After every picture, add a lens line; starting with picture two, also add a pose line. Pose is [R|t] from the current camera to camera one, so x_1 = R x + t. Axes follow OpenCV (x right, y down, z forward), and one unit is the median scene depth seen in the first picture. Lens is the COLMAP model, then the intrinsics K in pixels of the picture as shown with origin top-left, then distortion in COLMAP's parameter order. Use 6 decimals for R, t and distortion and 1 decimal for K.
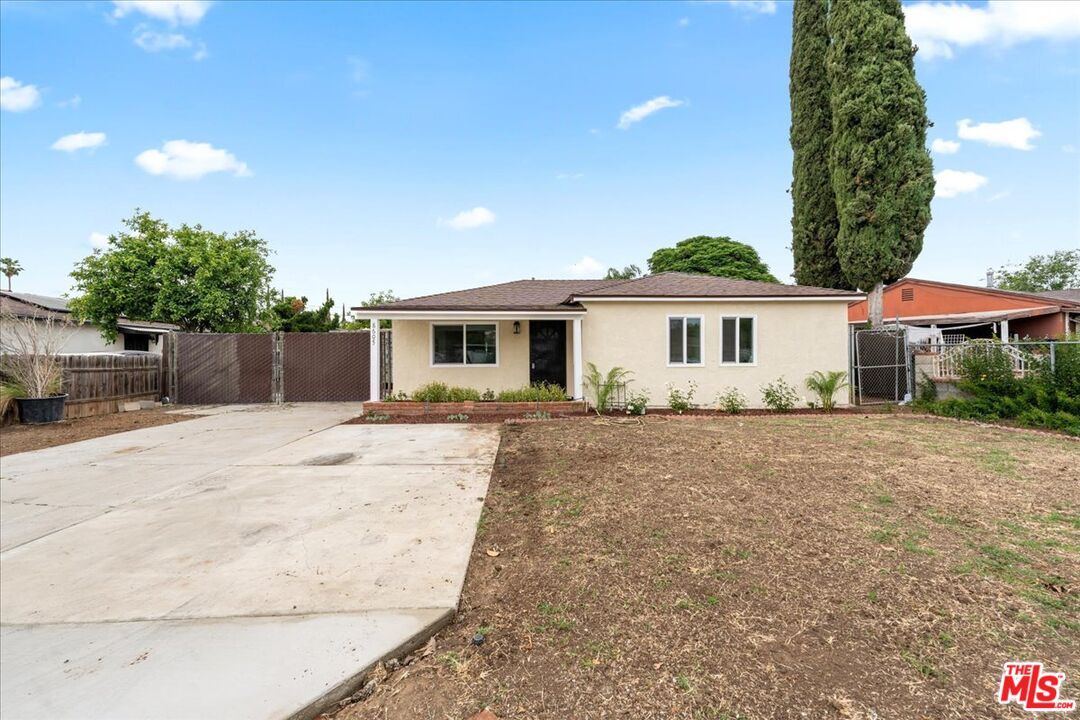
lens RADIAL K [[436.8, 0, 537.8], [0, 436.8, 354.0], [0, 0, 1]] dist [-0.000740, 0.000022]
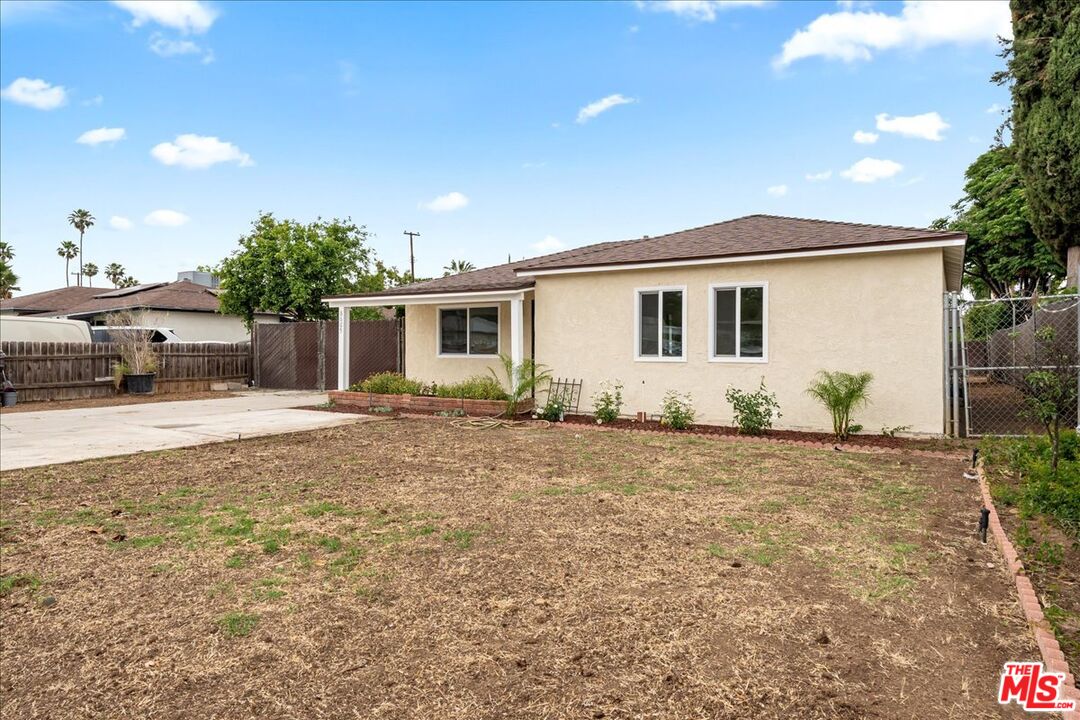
lens RADIAL K [[662.2, 0, 538.6], [0, 662.2, 352.5], [0, 0, 1]] dist [0.000540, -0.000615]
pose [[0.825802, 0.010309, -0.563866, 0.752318], [-0.001420, 0.999868, 0.016200, -0.001820], [0.563959, -0.012577, 0.825707, 0.011327]]
